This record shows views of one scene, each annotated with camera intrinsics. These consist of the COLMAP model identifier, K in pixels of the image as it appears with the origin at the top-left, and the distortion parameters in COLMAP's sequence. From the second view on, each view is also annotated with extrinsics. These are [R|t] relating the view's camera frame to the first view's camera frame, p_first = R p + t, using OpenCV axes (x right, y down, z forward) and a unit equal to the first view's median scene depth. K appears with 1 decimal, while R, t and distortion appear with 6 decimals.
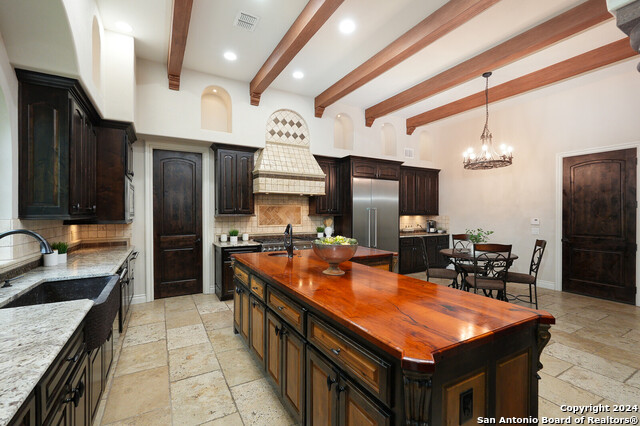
lens RADIAL K [[284.2, 0, 325.0], [0, 284.2, 213.3], [0, 0, 1]] dist [-0.004743, 0.003491]
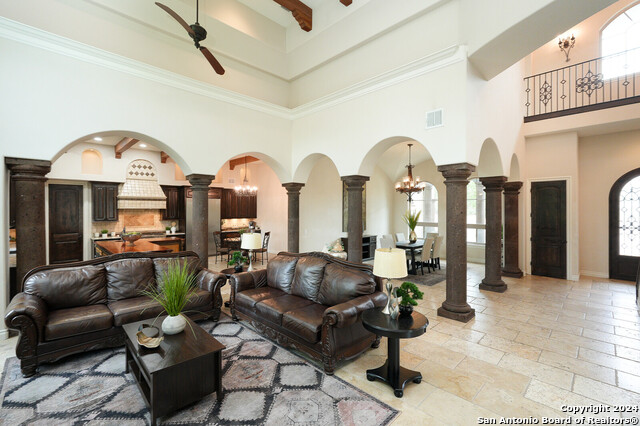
lens RADIAL K [[284.2, 0, 320.4], [0, 284.2, 207.3], [0, 0, 1]] dist [-0.004743, 0.003491]
pose [[0.970450, -0.001313, 0.241298, 0.559703], [0.002962, 0.999975, -0.006470, -0.066552], [-0.241283, 0.006994, 0.970430, -1.033674]]
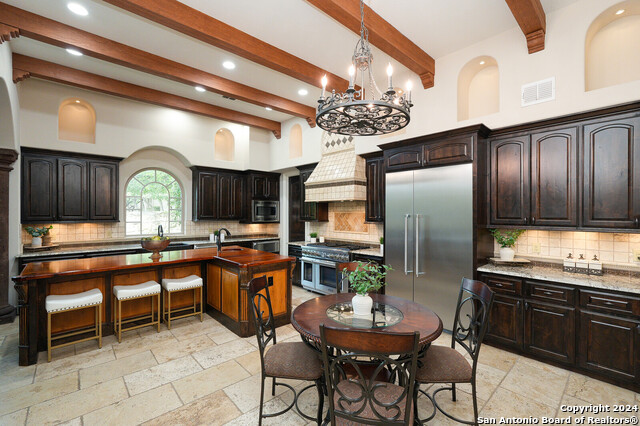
lens RADIAL K [[284.2, 0, 321.5], [0, 284.2, 212.8], [0, 0, 1]] dist [-0.004743, 0.003491]
pose [[0.217485, -0.000798, -0.976063, 0.936471], [0.000988, 0.999999, -0.000597, -0.027622], [0.976063, -0.000835, 0.217486, 0.805185]]
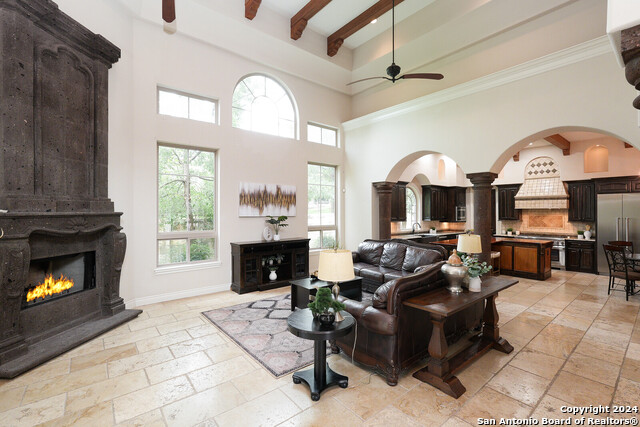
lens RADIAL K [[284.2, 0, 323.1], [0, 284.2, 208.2], [0, 0, 1]] dist [-0.004743, 0.003491]
pose [[0.162835, -0.010335, -0.986599, 1.416844], [0.000649, 0.999946, -0.010368, -0.058347], [0.986653, 0.001048, 0.162833, -0.565101]]
